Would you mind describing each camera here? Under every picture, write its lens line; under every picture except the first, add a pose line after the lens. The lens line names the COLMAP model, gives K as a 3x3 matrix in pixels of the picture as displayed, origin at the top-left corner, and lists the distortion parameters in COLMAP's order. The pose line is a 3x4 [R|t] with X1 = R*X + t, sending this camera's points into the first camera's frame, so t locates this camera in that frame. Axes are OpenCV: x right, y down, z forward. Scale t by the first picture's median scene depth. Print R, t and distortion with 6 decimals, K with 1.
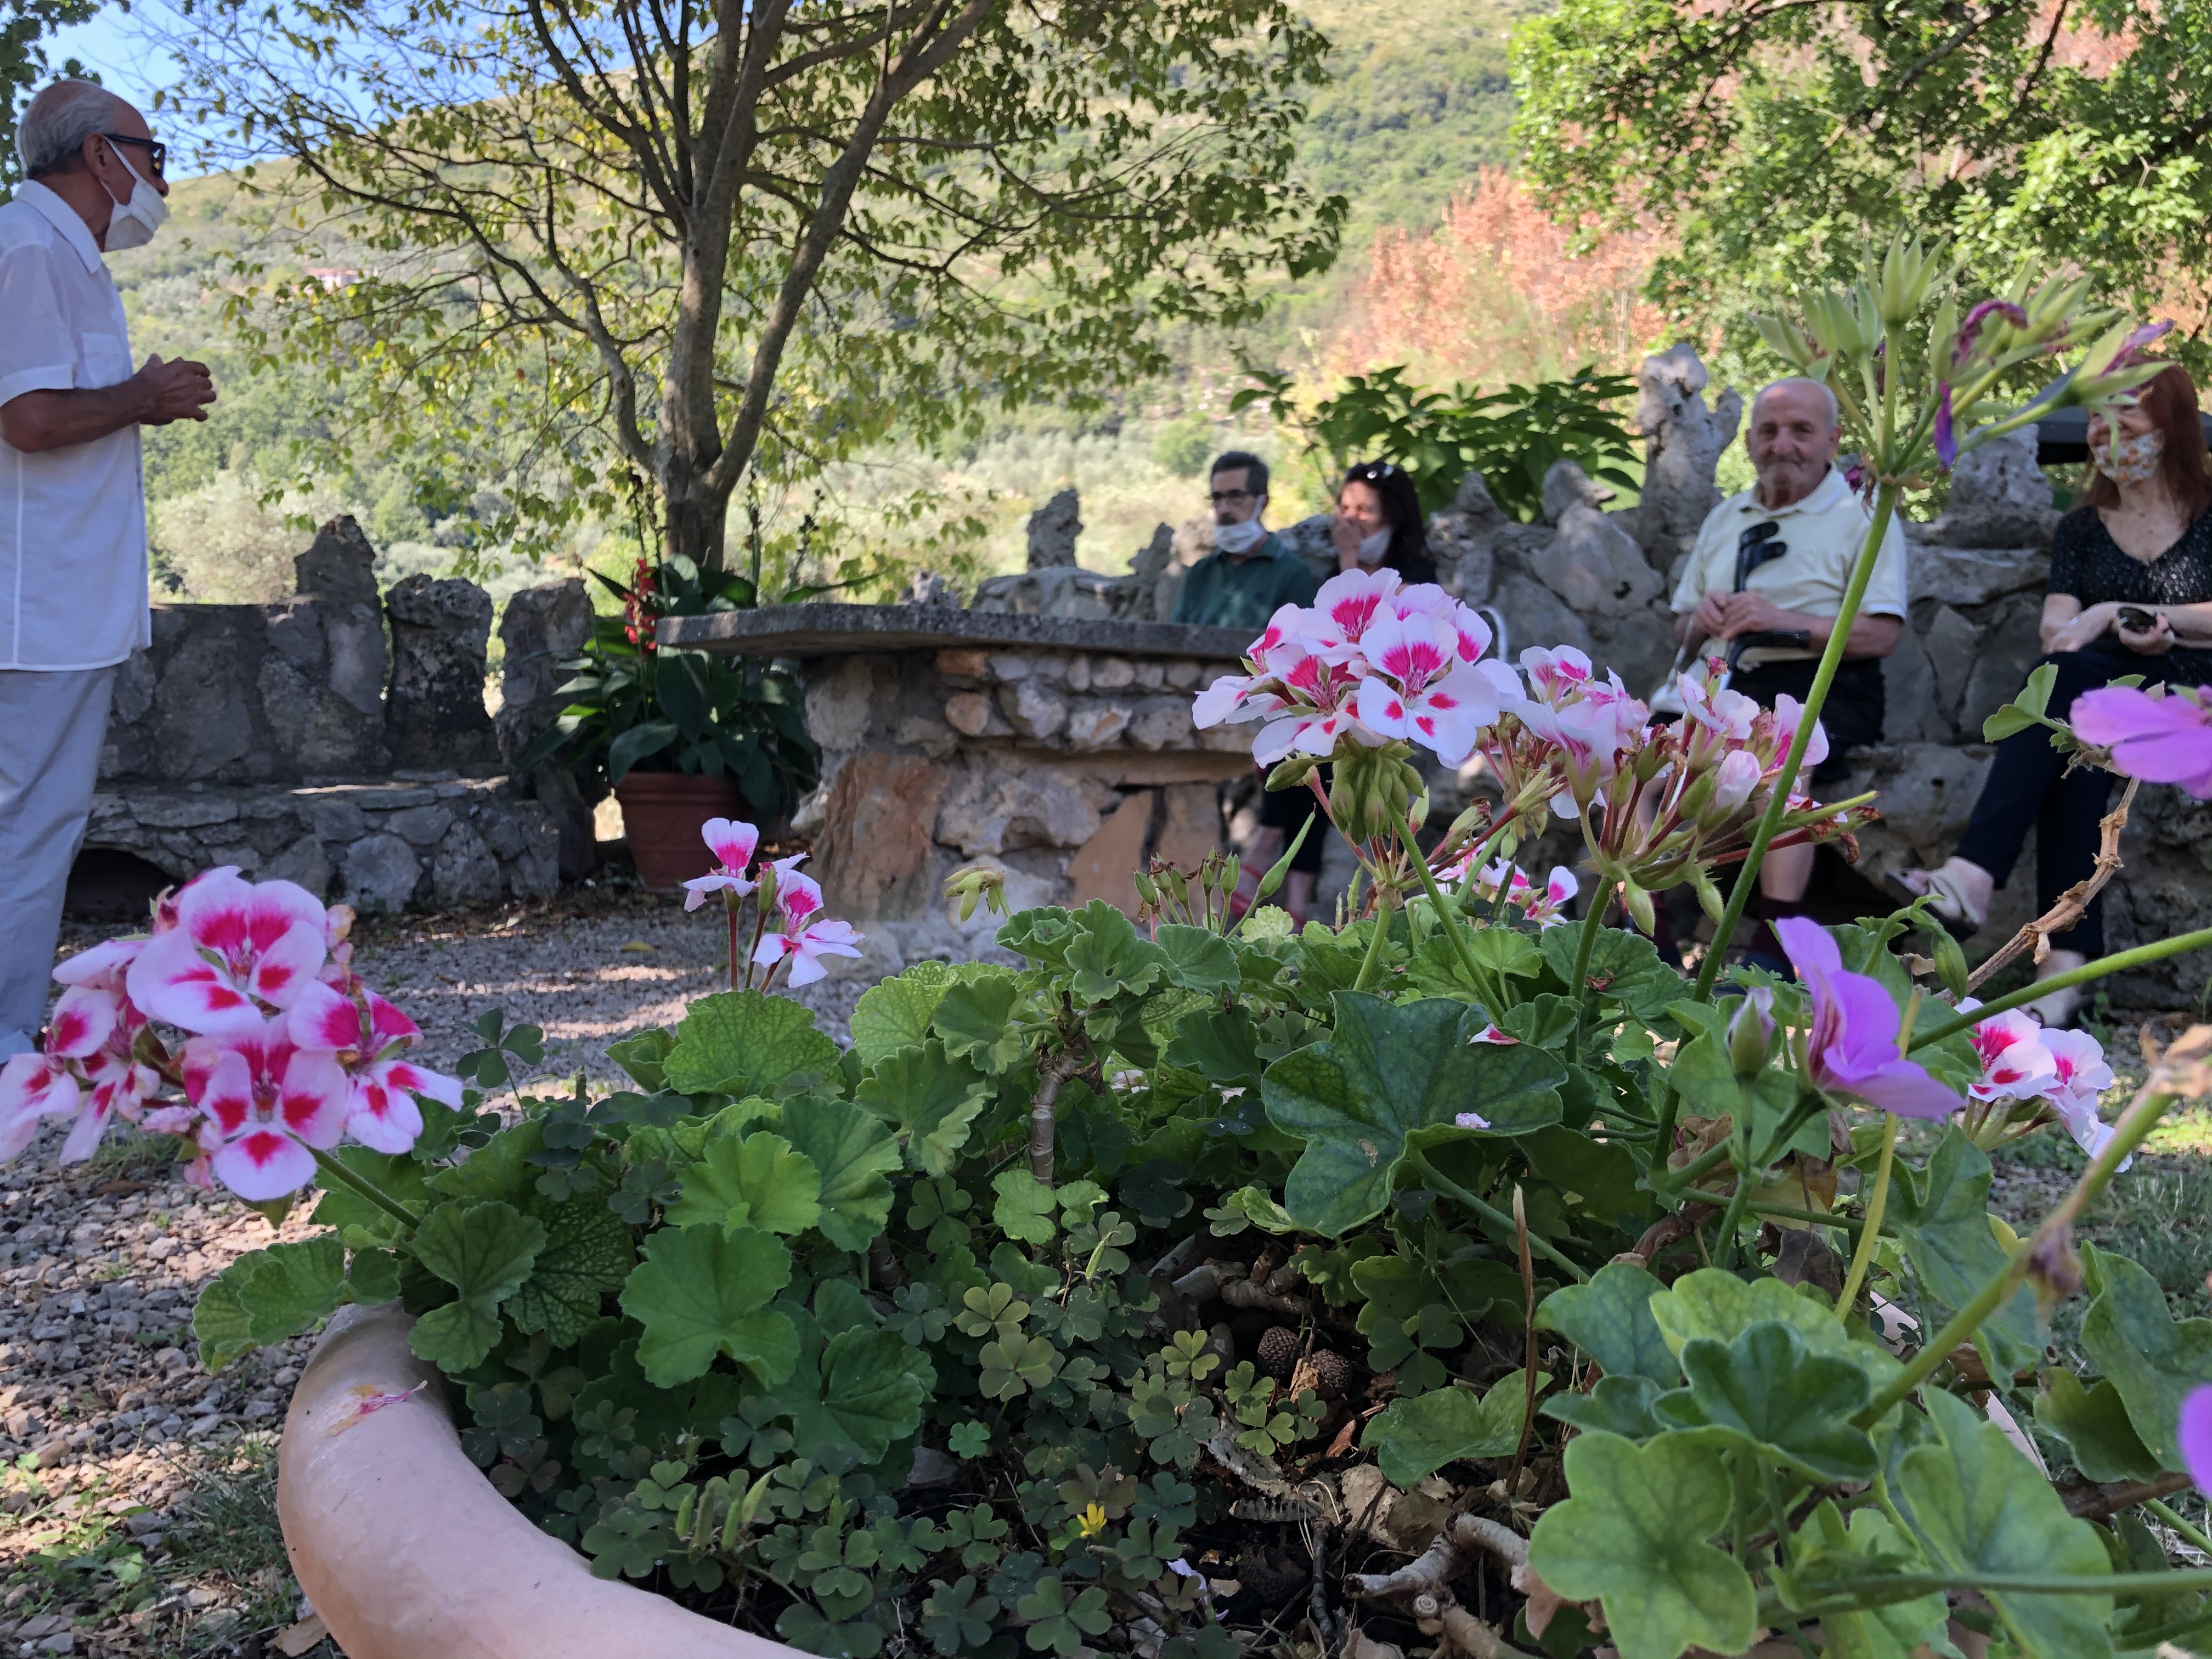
lens RADIAL K [[2107.4, 0, 1106.0], [0, 2107.4, 829.5], [0, 0, 1]] dist [0.010113, 0.000984]
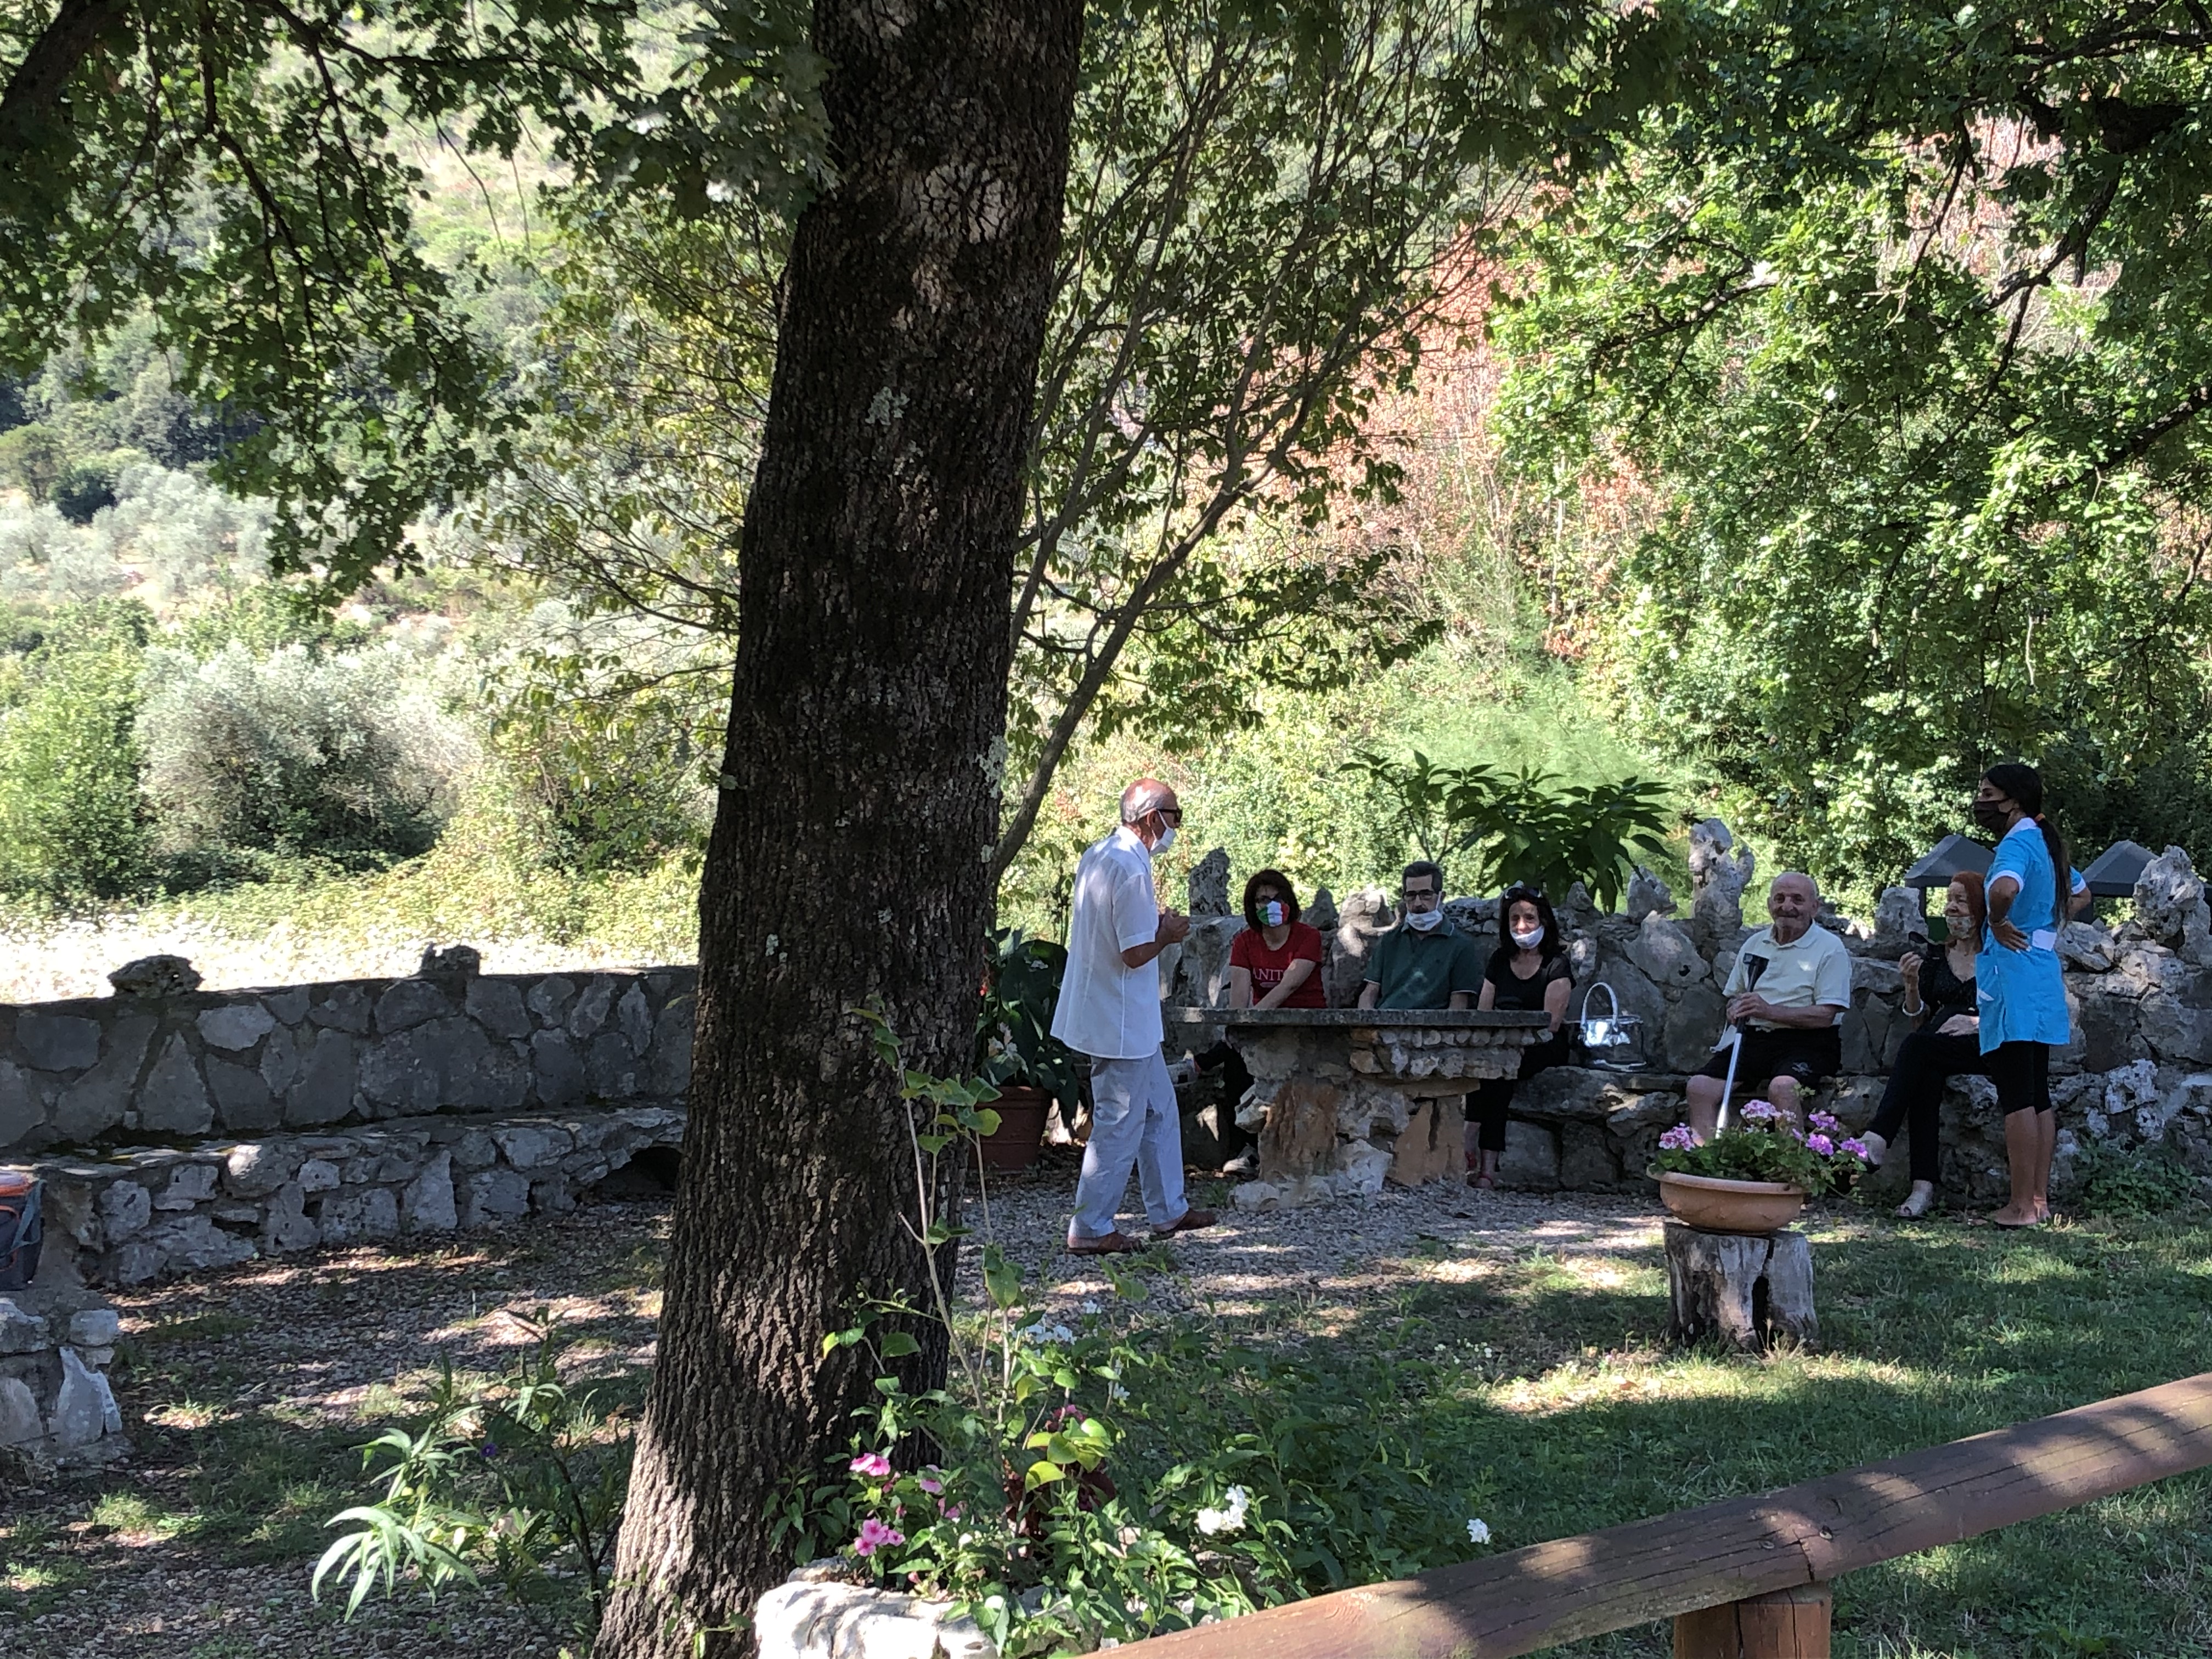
lens RADIAL K [[3138.9, 0, 1106.0], [0, 3138.9, 829.5], [0, 0, 1]] dist [0.012390, 0.042758]
pose [[0.994844, -0.004759, 0.101303, -0.165349], [0.014047, 0.995736, -0.091175, -0.002944], [-0.100437, 0.092128, 0.990669, -0.502163]]
